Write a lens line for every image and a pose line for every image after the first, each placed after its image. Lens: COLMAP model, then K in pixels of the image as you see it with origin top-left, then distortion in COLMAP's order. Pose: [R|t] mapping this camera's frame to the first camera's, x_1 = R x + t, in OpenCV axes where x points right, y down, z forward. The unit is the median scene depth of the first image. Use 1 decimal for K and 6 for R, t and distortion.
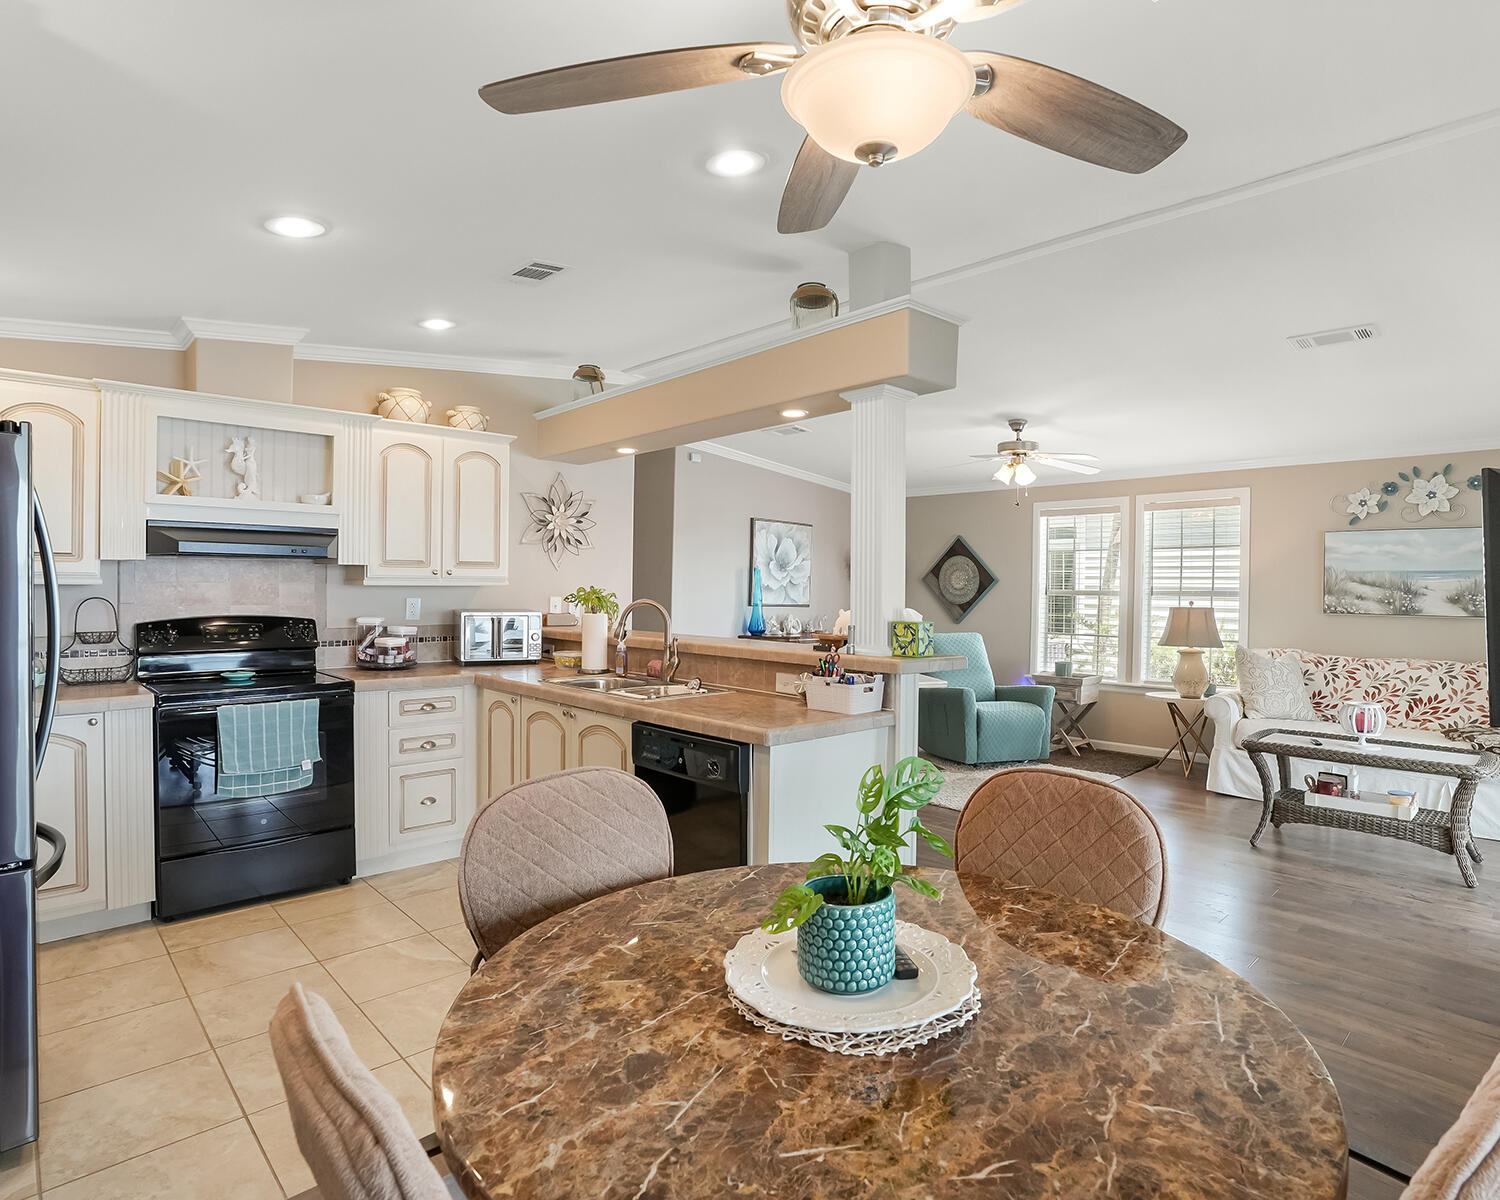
lens RADIAL K [[835.2, 0, 745.8], [0, 835.2, 592.7], [0, 0, 1]] dist [-0.074424, 0.031999]
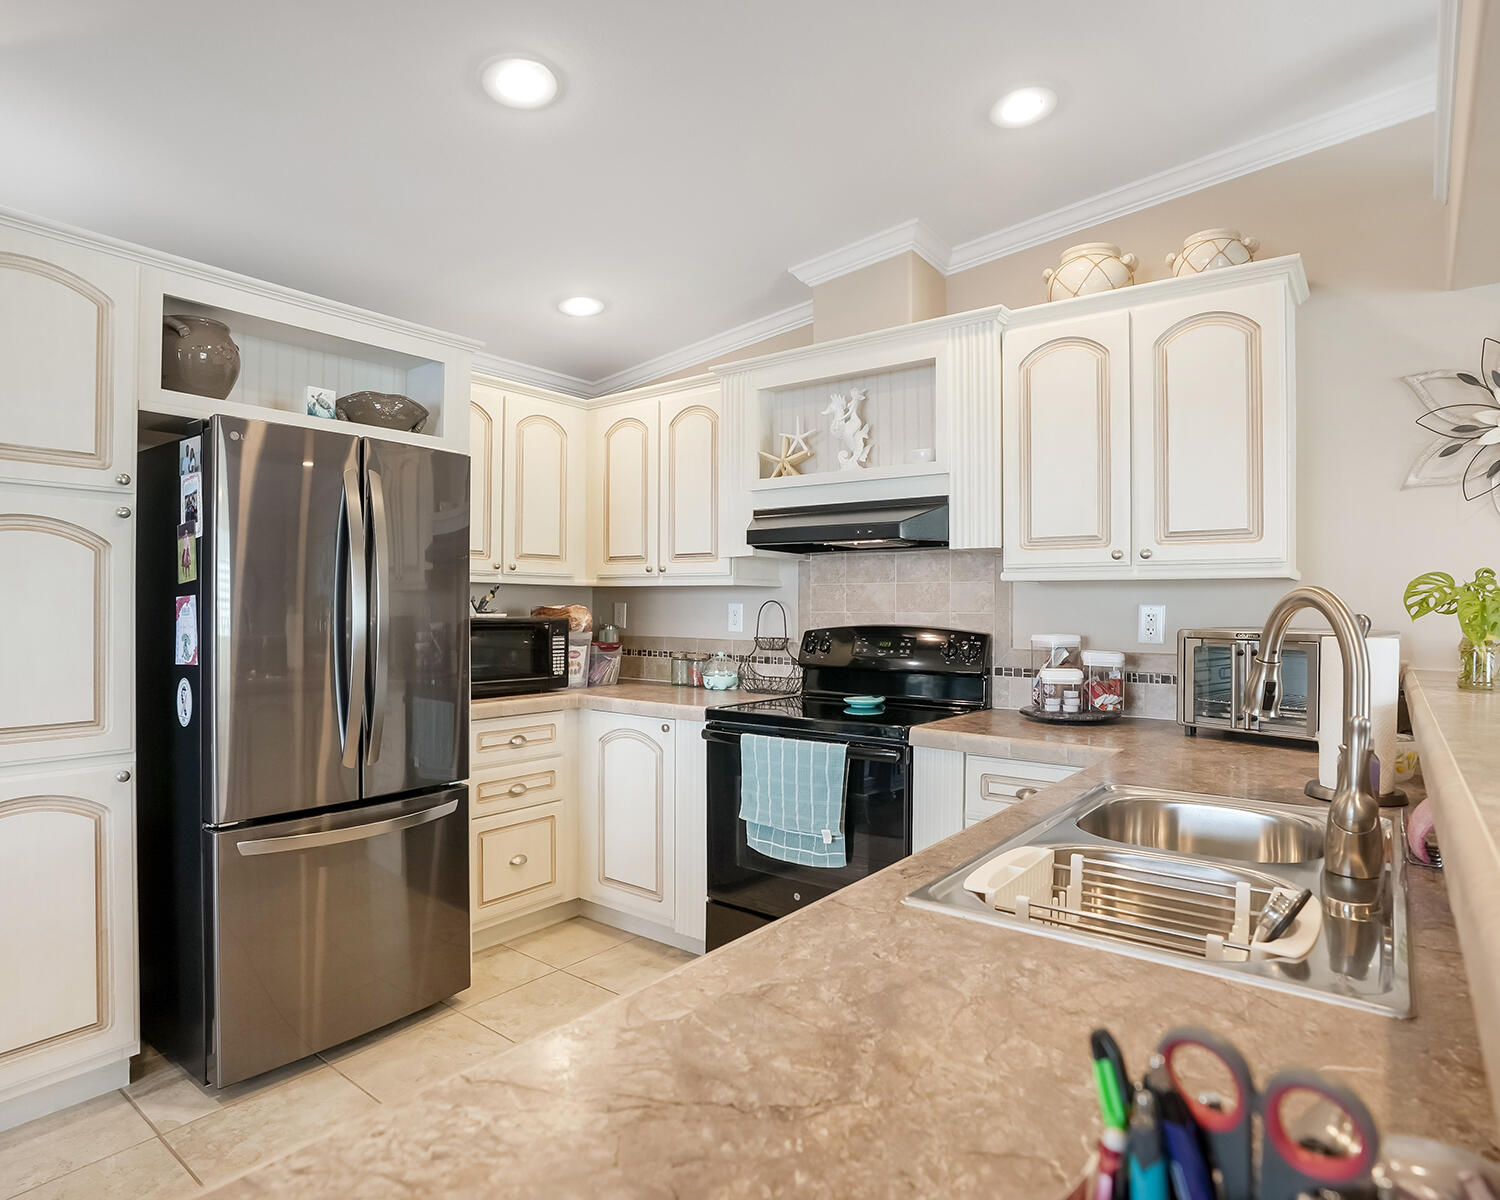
lens RADIAL K [[845.7, 0, 749.6], [0, 845.7, 607.5], [0, 0, 1]] dist [-0.086258, 0.045952]
pose [[0.160741, -0.008471, -0.986960, 0.127012], [-0.015180, 0.999824, -0.011054, 0.019551], [0.986880, 0.016759, 0.160584, 0.651298]]
